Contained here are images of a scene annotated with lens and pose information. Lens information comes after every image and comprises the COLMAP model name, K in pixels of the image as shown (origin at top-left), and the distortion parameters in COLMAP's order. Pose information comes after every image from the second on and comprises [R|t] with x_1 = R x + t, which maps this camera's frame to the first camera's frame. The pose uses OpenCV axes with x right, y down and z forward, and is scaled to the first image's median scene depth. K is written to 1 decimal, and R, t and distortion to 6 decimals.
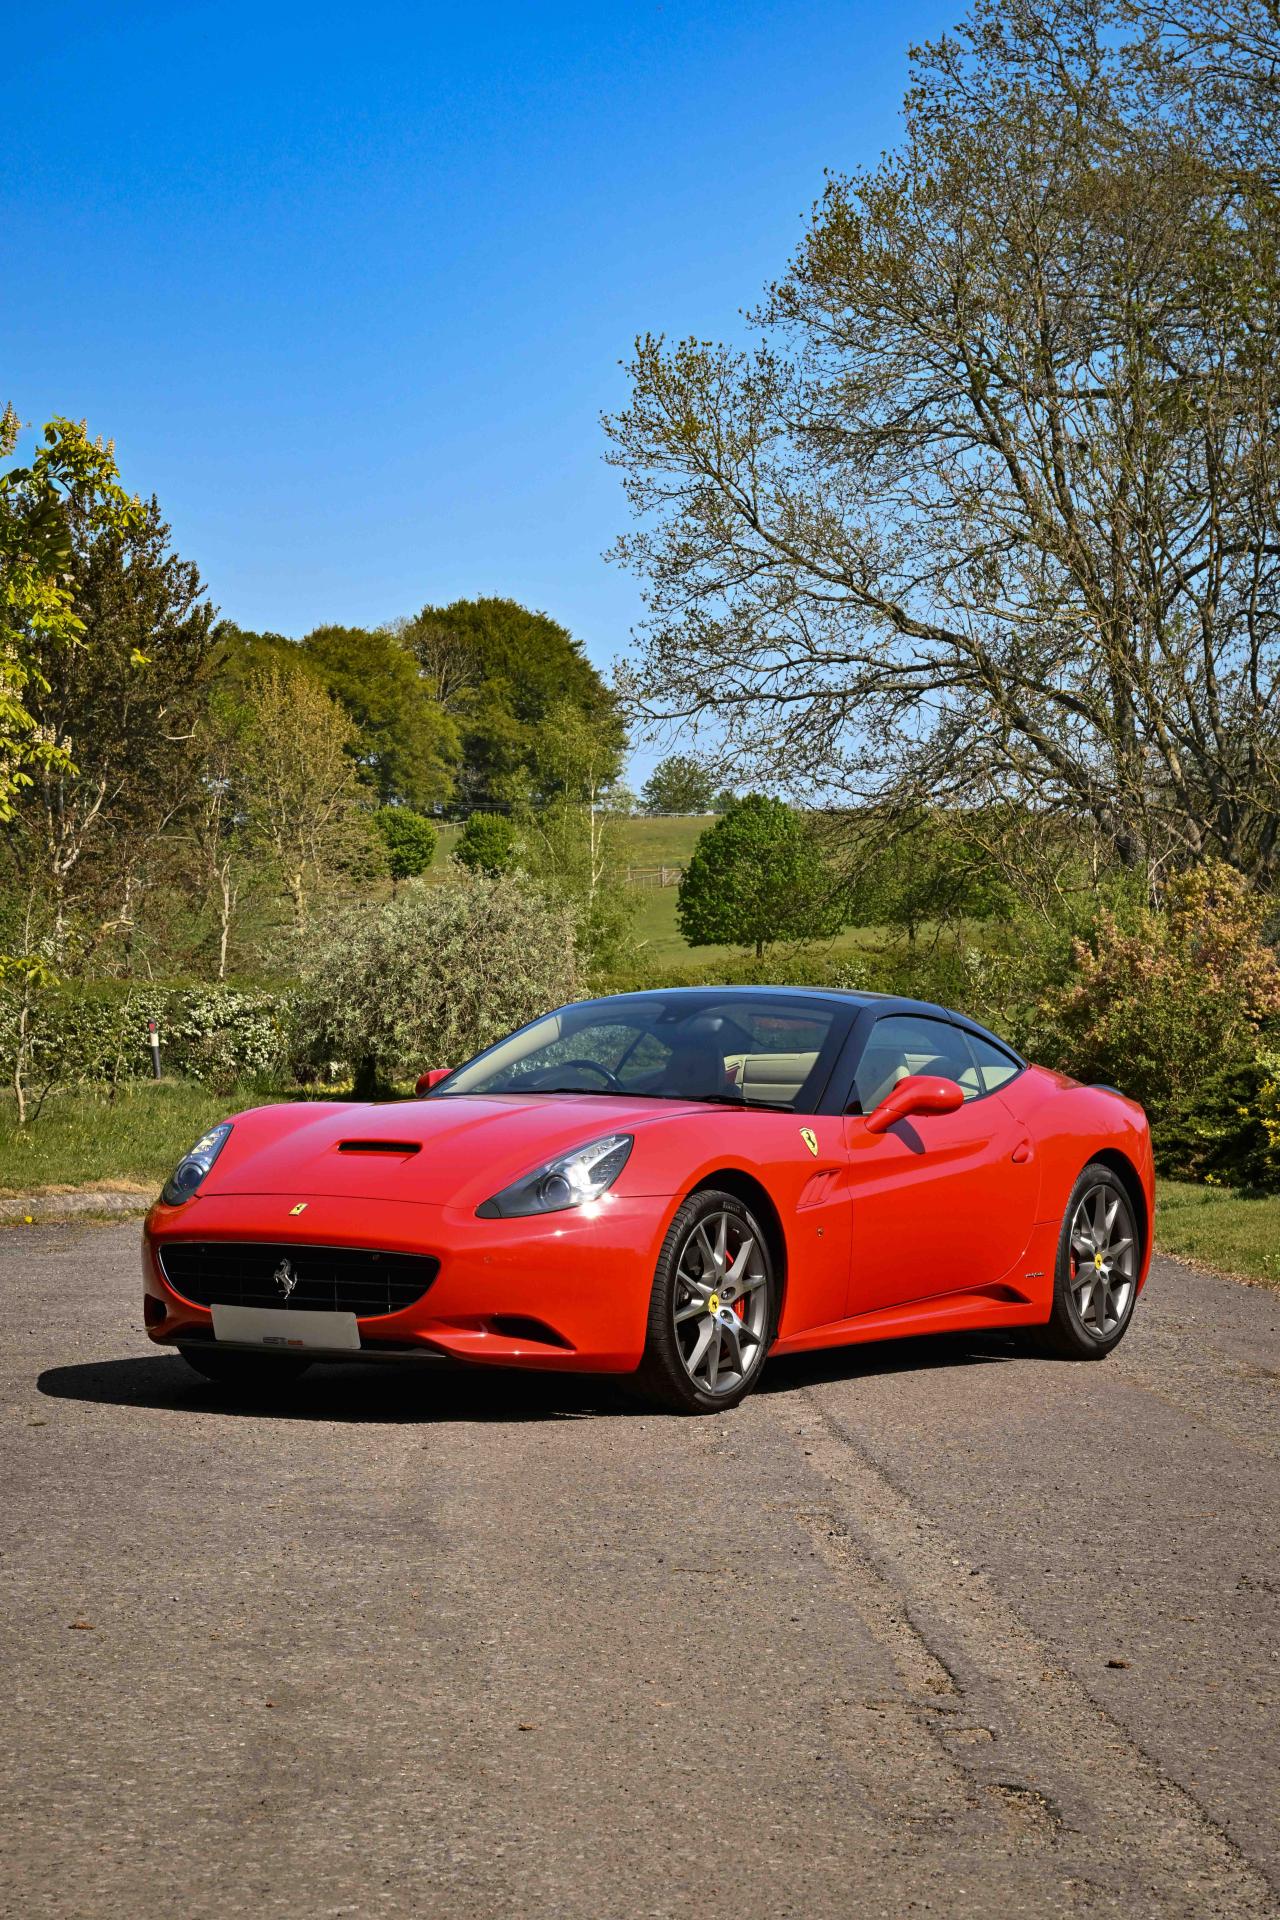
lens RADIAL K [[4020.4, 0, 640.0], [0, 4020.4, 960.0], [0, 0, 1]] dist [0.013078, 0.103363]
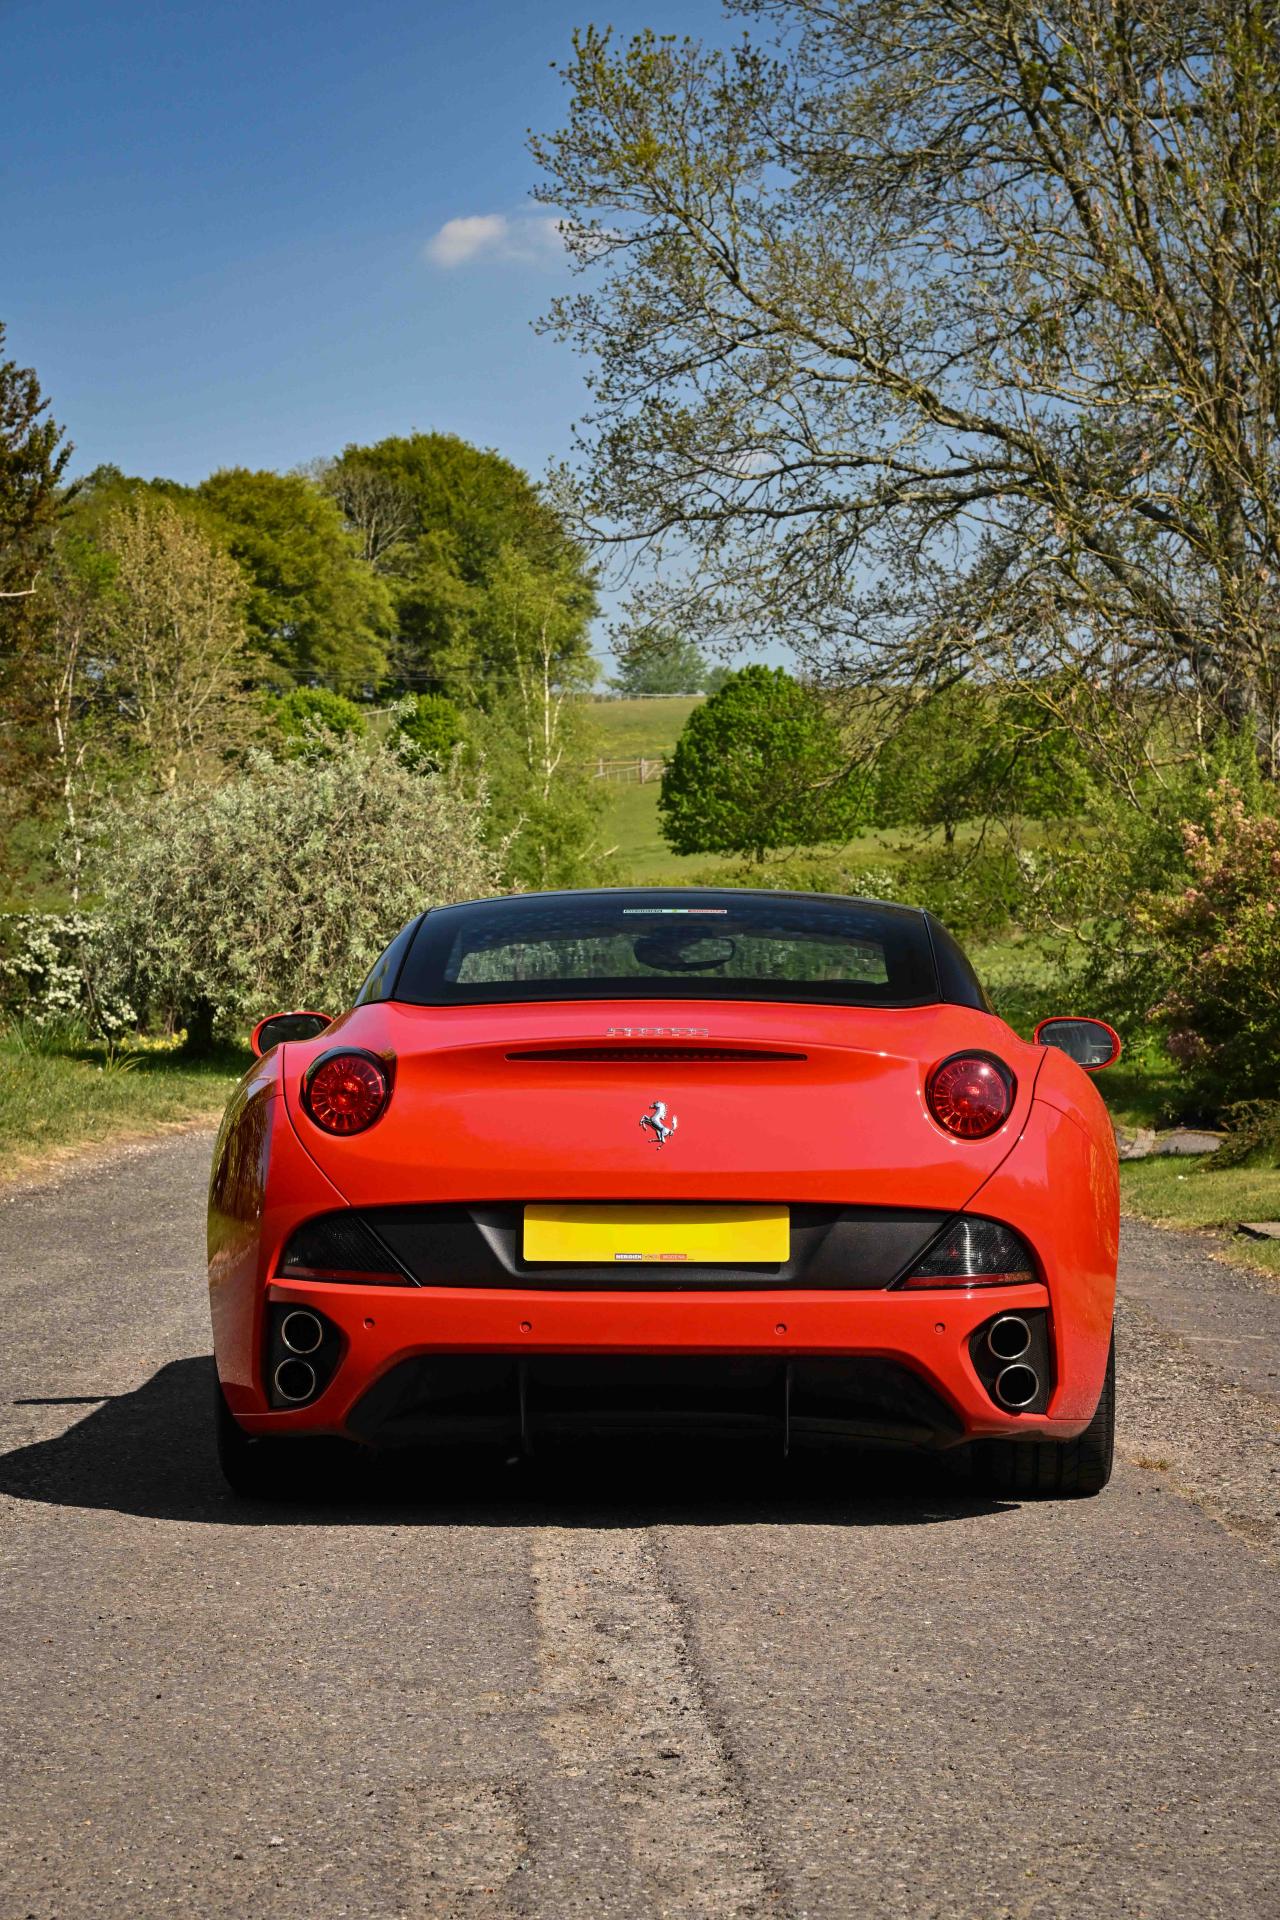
lens RADIAL K [[4819.2, 0, 640.0], [0, 4819.2, 960.0], [0, 0, 1]] dist [-0.004449, -0.326351]
pose [[0.999930, -0.011287, 0.003478, 0.006181], [0.011224, 0.999782, 0.017630, 0.001937], [-0.003676, -0.017590, 0.999839, 0.100390]]
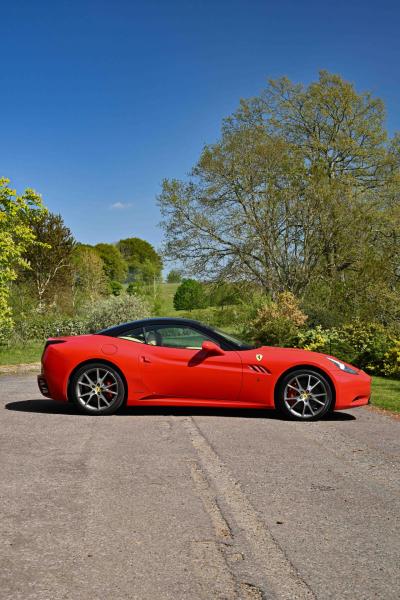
lens RADIAL K [[835.8, 0, 200.0], [0, 835.8, 300.0], [0, 0, 1]] dist [0.005075, 0.003599]
pose [[0.999165, 0.004405, 0.040614, 0.003004], [-0.003741, 0.999858, -0.016411, 0.000628], [-0.040680, 0.016246, 0.999040, 0.038297]]
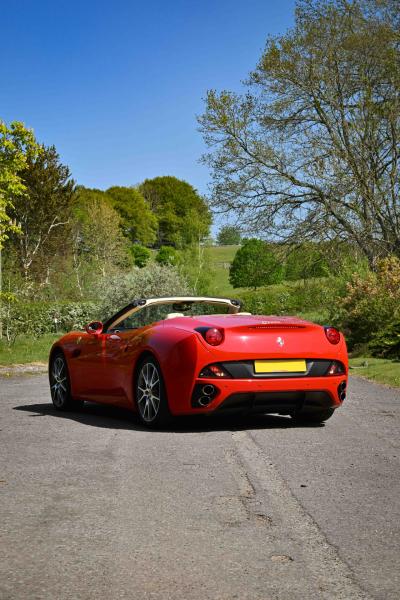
lens RADIAL K [[1319.7, 0, 199.8], [0, 1319.7, 286.5], [0, 0, 1]] dist [0.015456, 0.022291]
pose [[0.999737, -0.017562, -0.014760, 0.006005], [0.017482, 0.999832, -0.005548, 0.001312], [0.014855, 0.005289, 0.999876, -0.014413]]
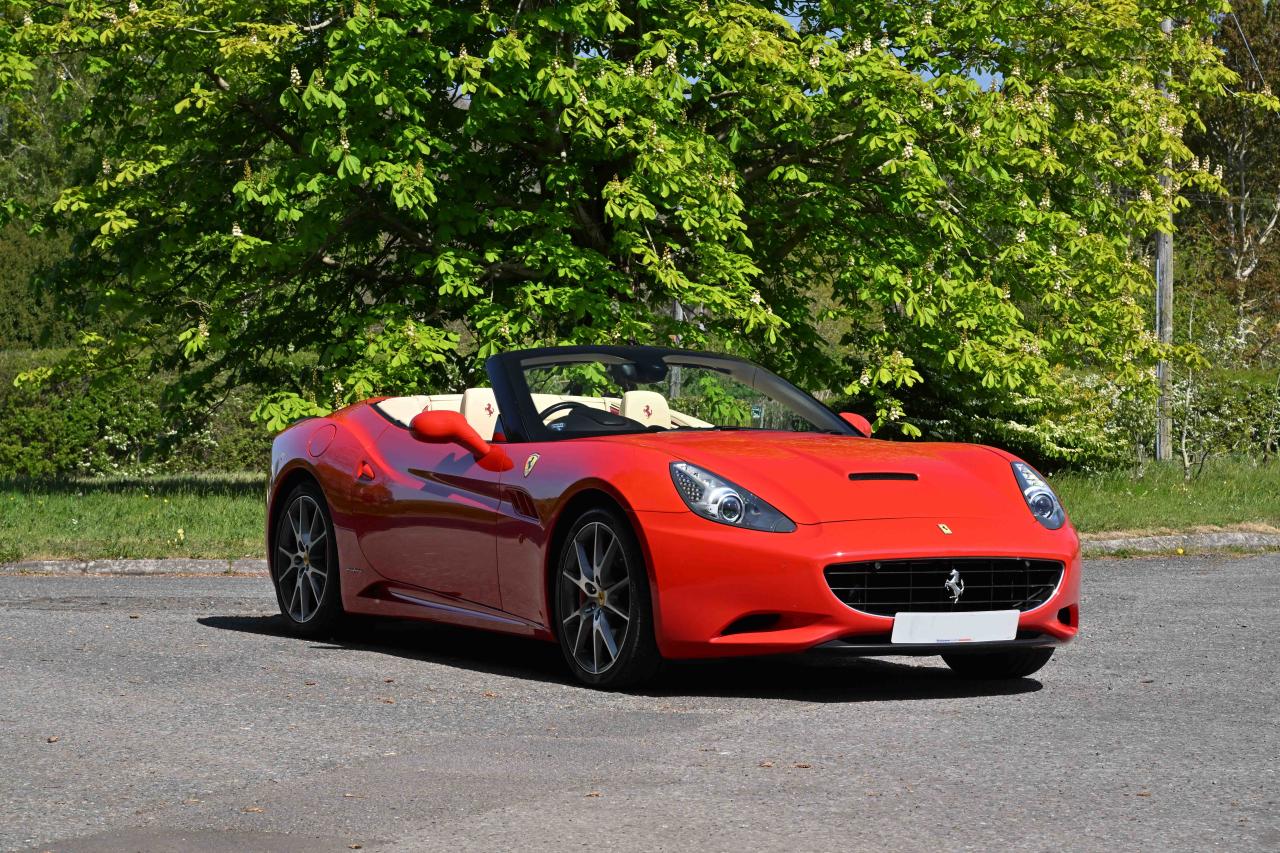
lens RADIAL K [[3426.2, 0, 585.7], [0, 3426.2, 424.8], [0, 0, 1]] dist [-0.019945, -0.144823]
pose [[0.944209, 0.002327, -0.329340, 0.009390], [0.004339, 0.999800, 0.019503, 0.001319], [0.329320, -0.019844, 0.944010, -0.026174]]
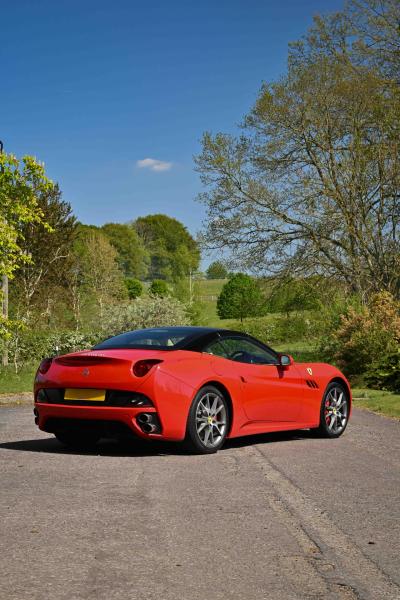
lens RADIAL K [[1224.3, 0, 200.0], [0, 1224.3, 300.0], [0, 0, 1]] dist [0.067243, -0.149678]
pose [[0.999977, -0.005631, -0.003753, -0.000933], [0.005556, 0.999791, -0.019656, 0.000919], [0.003863, 0.019635, 0.999800, 0.007150]]
